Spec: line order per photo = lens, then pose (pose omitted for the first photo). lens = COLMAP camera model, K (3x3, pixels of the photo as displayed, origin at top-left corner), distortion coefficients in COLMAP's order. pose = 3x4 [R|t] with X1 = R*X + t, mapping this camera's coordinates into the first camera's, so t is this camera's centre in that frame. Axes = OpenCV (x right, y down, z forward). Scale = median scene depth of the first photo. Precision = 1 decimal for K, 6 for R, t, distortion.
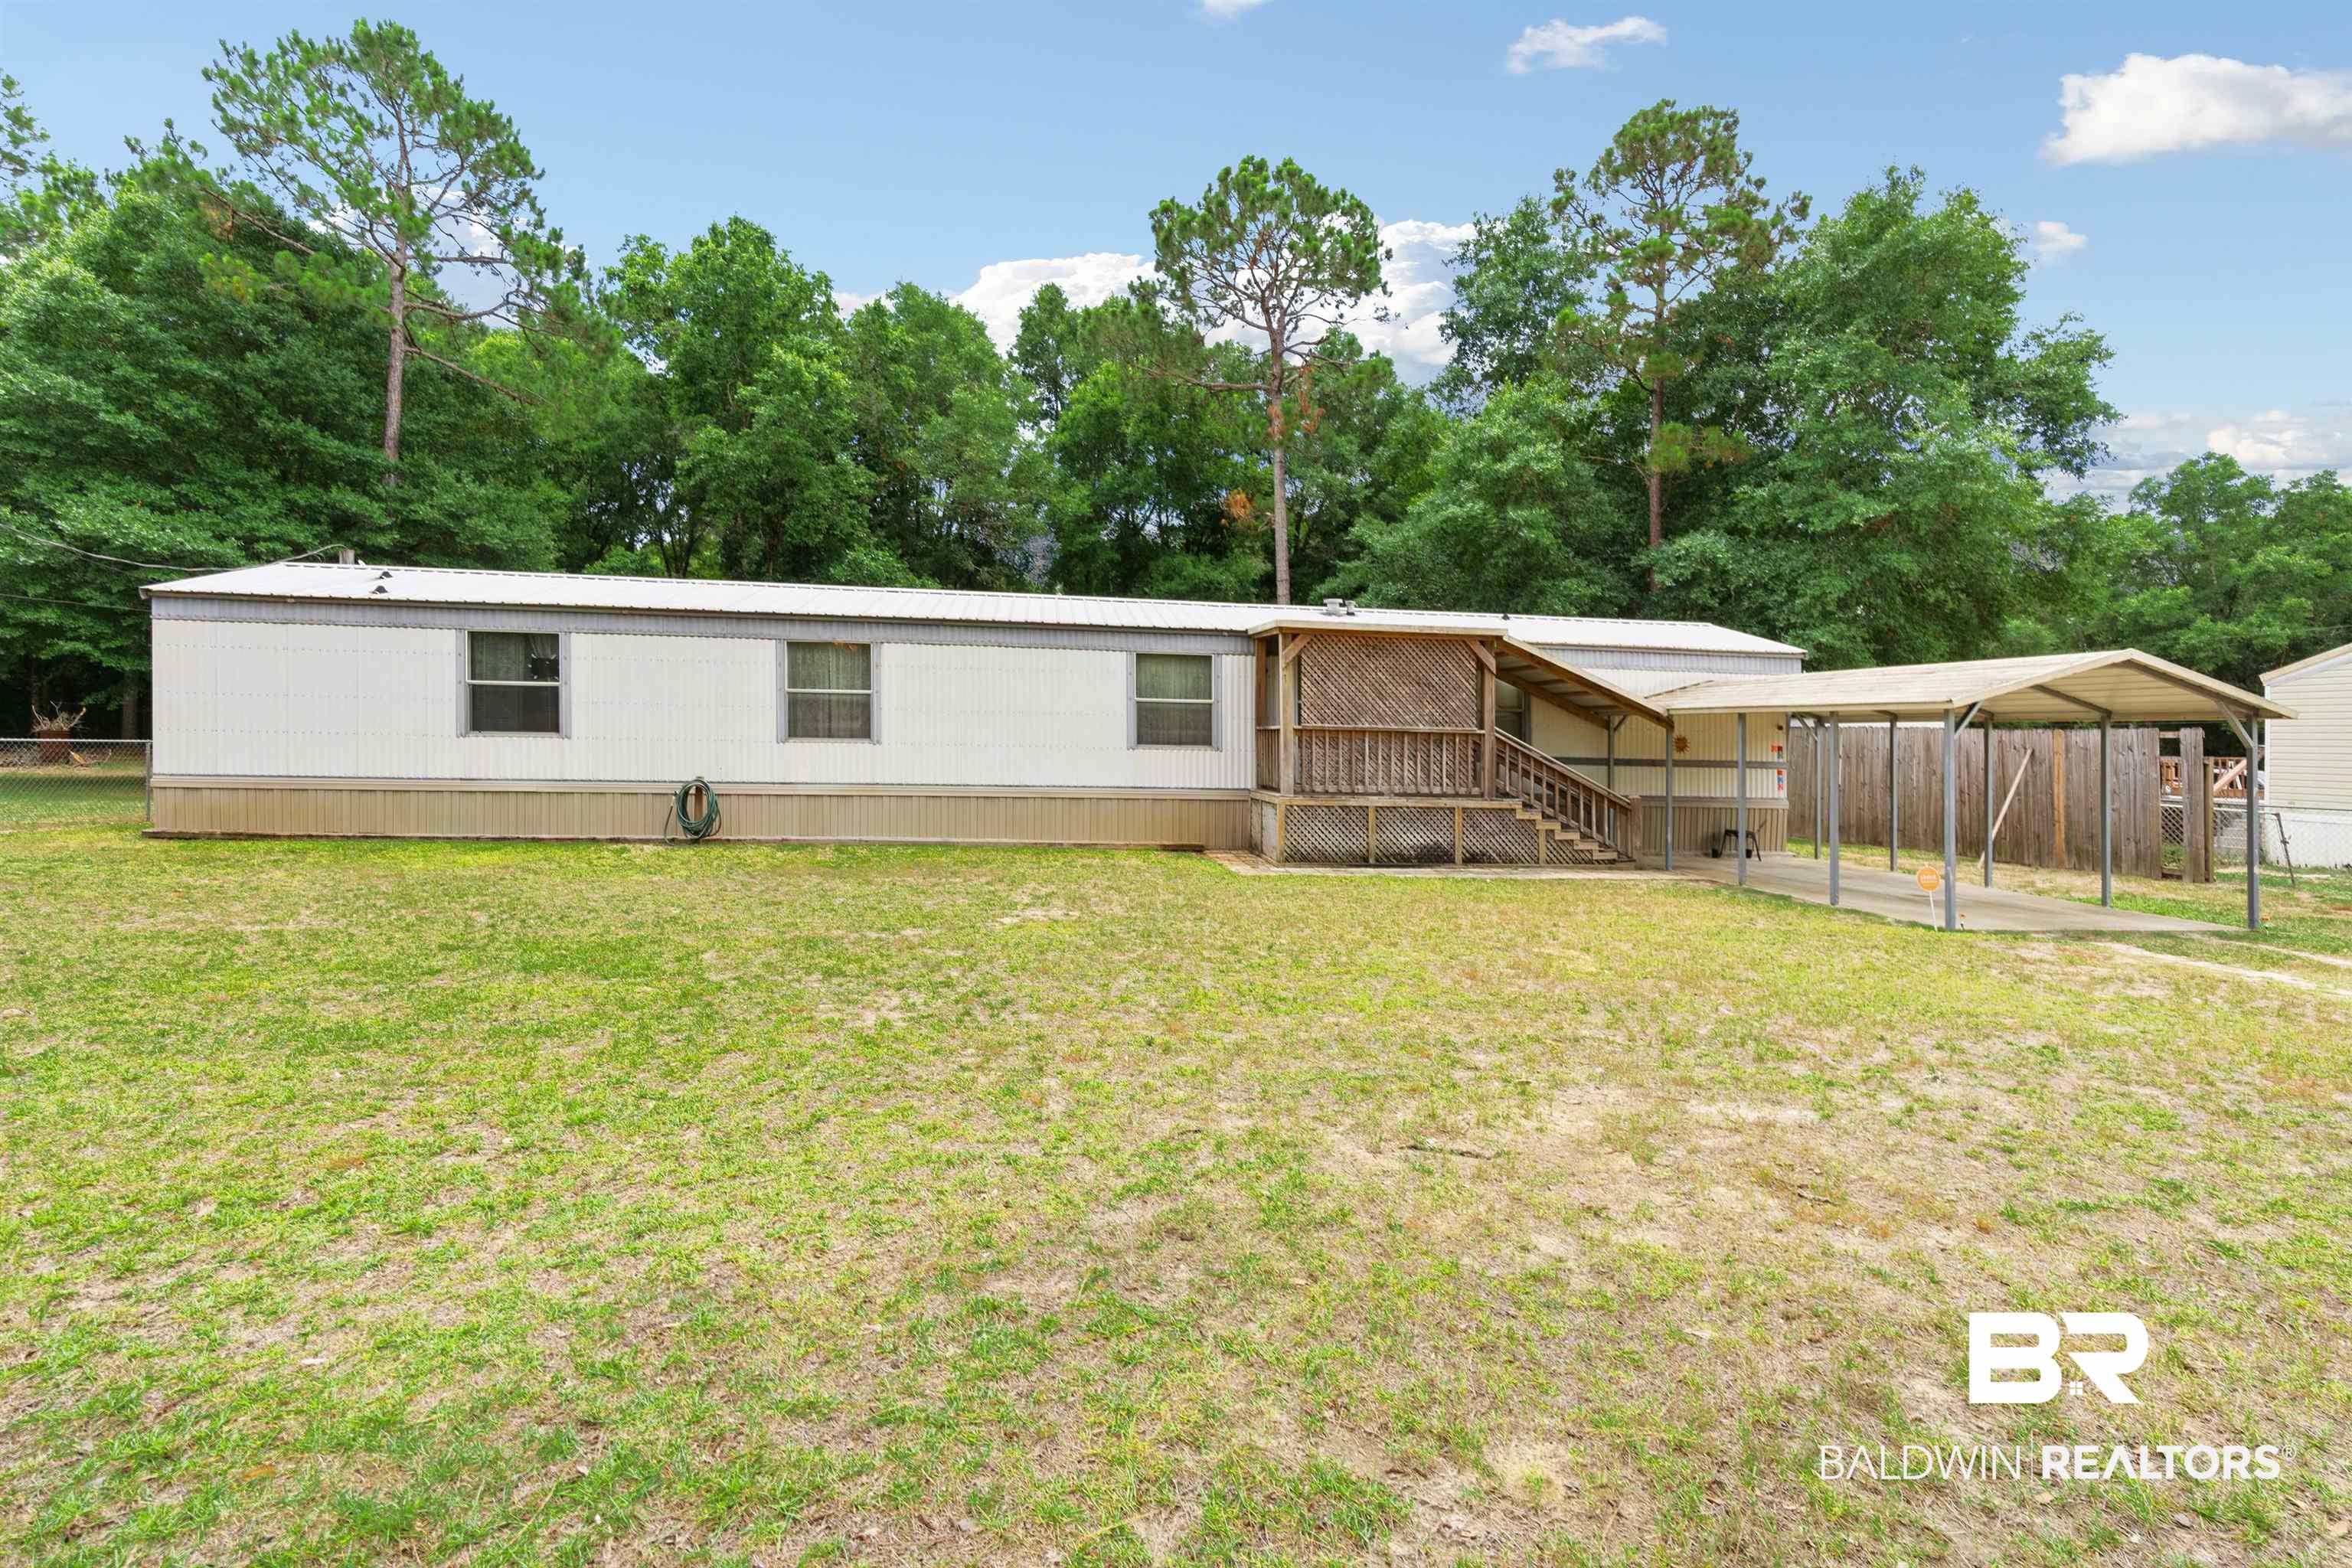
lens RADIAL K [[1058.9, 0, 1255.7], [0, 1058.9, 776.7], [0, 0, 1]] dist [-0.003374, -0.000032]
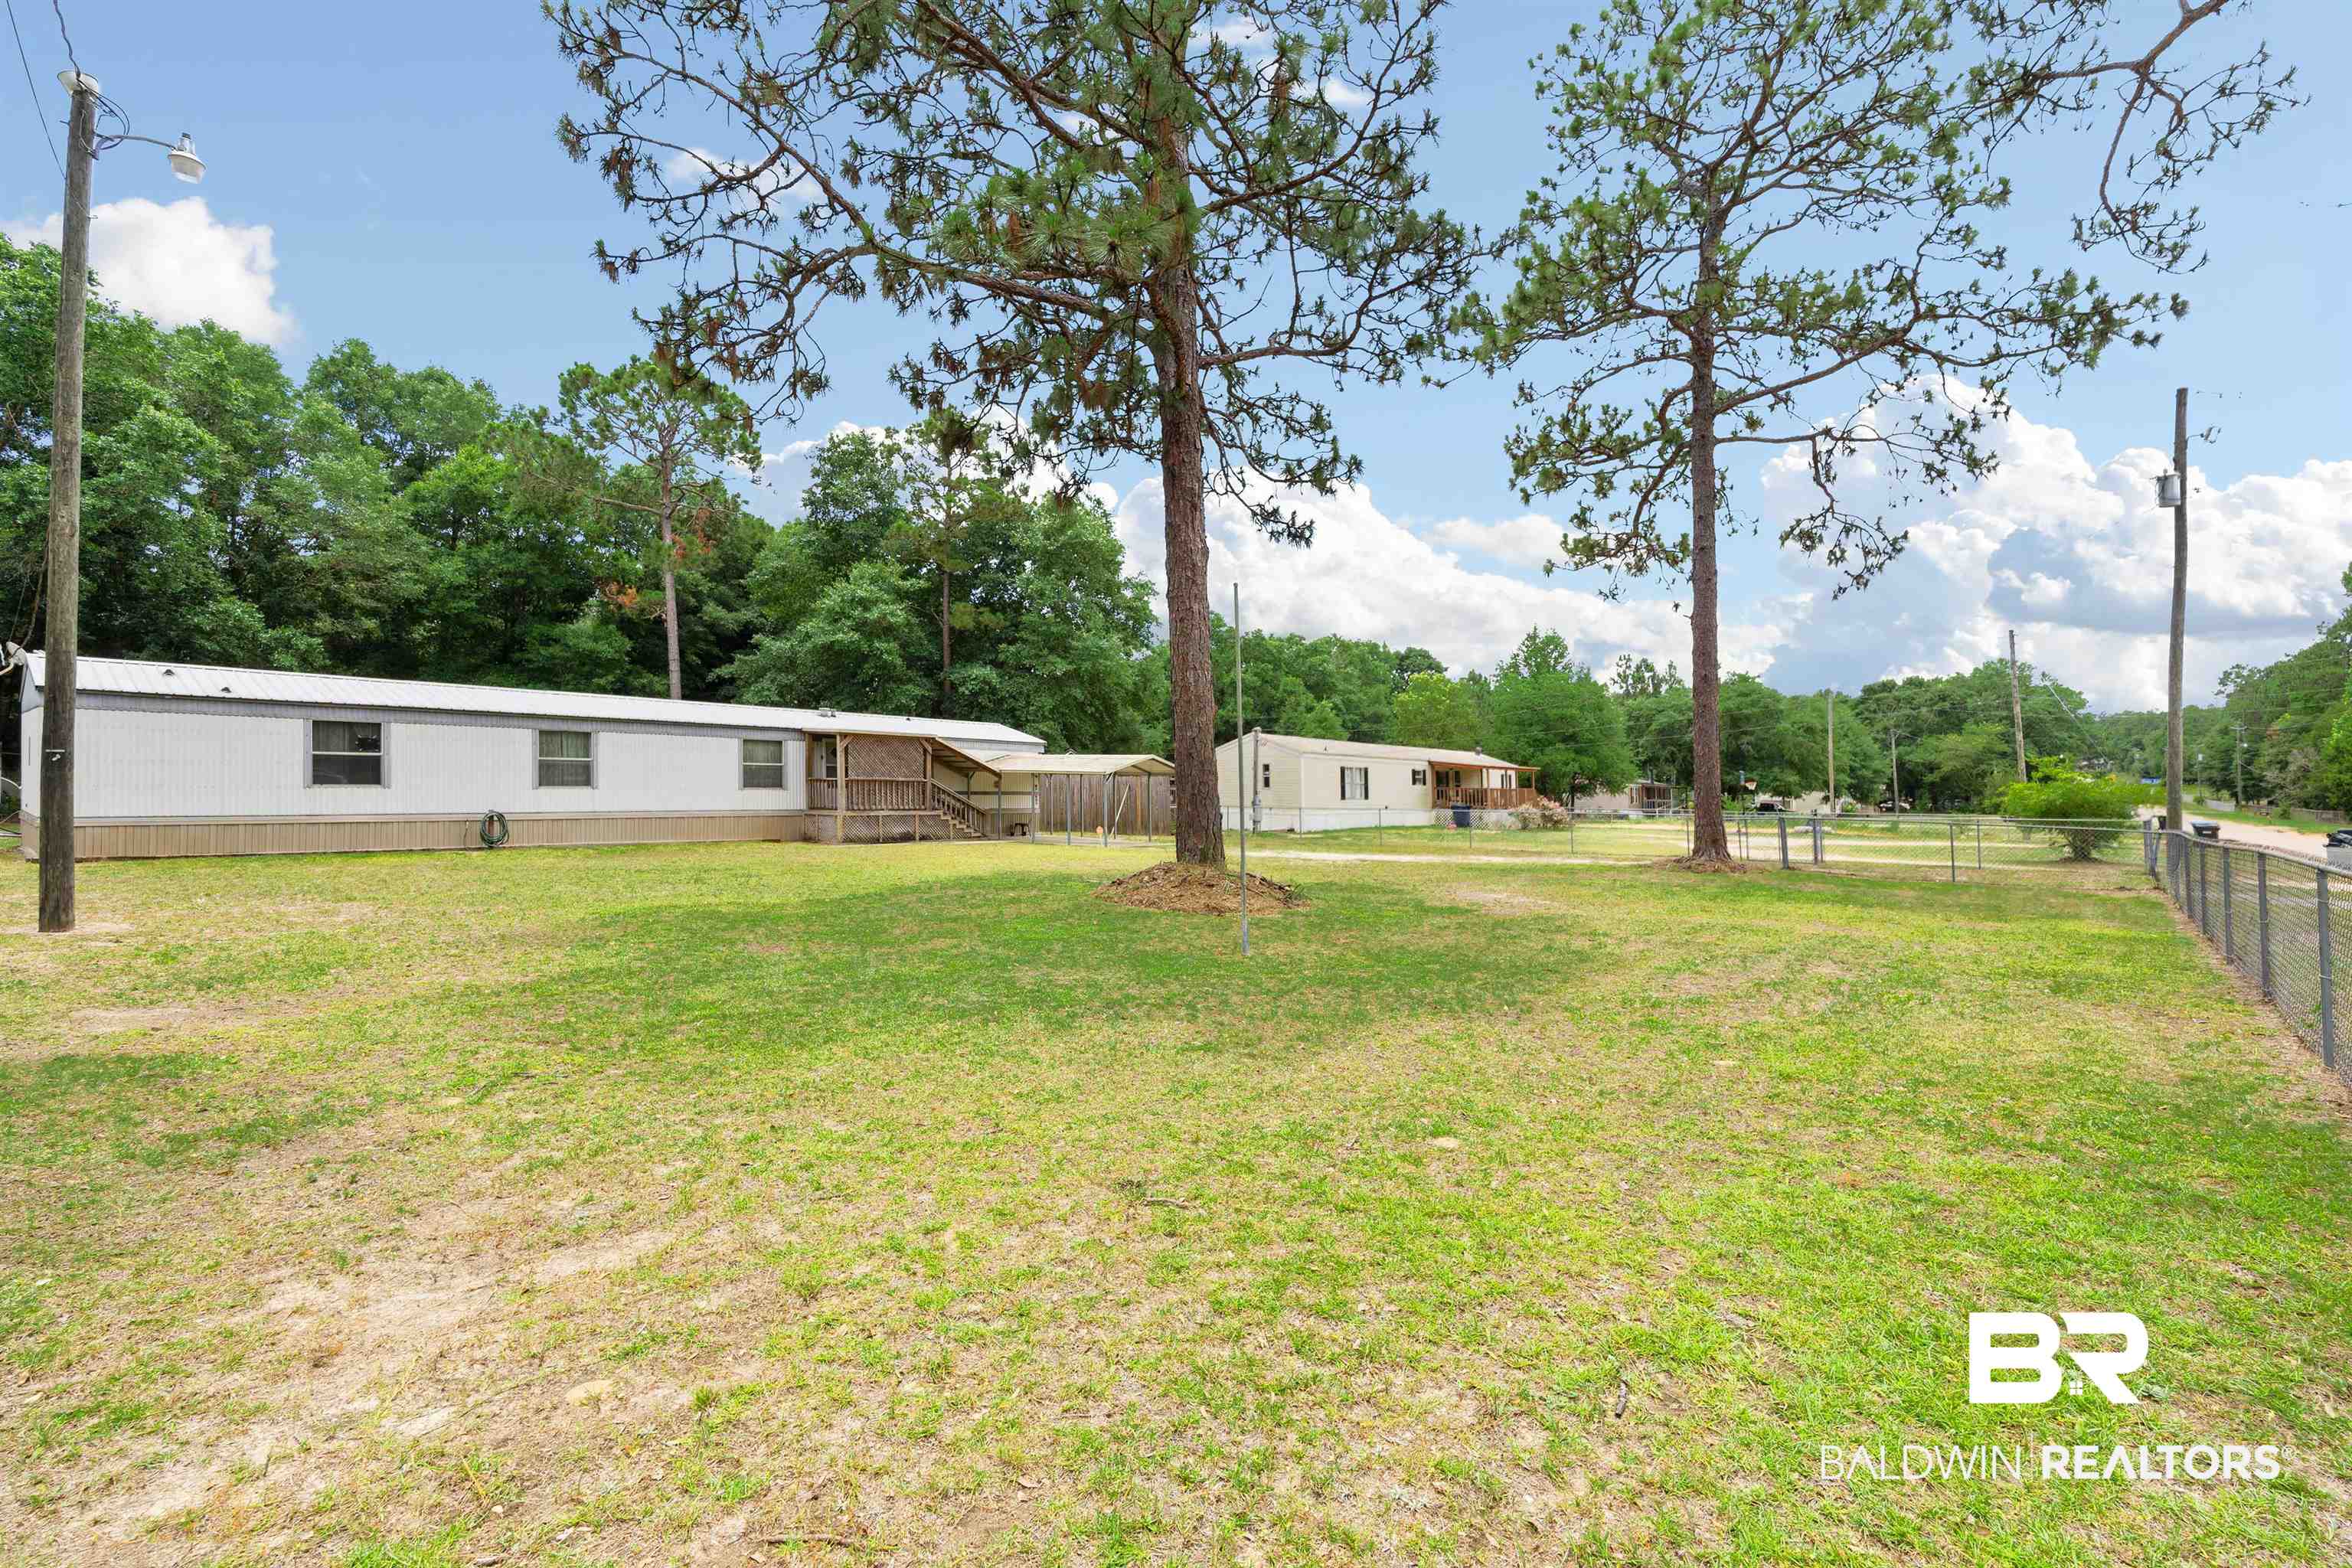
lens RADIAL K [[1058.9, 0, 1255.7], [0, 1058.9, 776.7], [0, 0, 1]] dist [-0.003374, -0.000032]
pose [[0.730925, -0.004651, 0.682442, -0.754384], [0.018372, 0.999748, -0.012864, -0.008649], [-0.682210, 0.021941, 0.730827, -1.031081]]
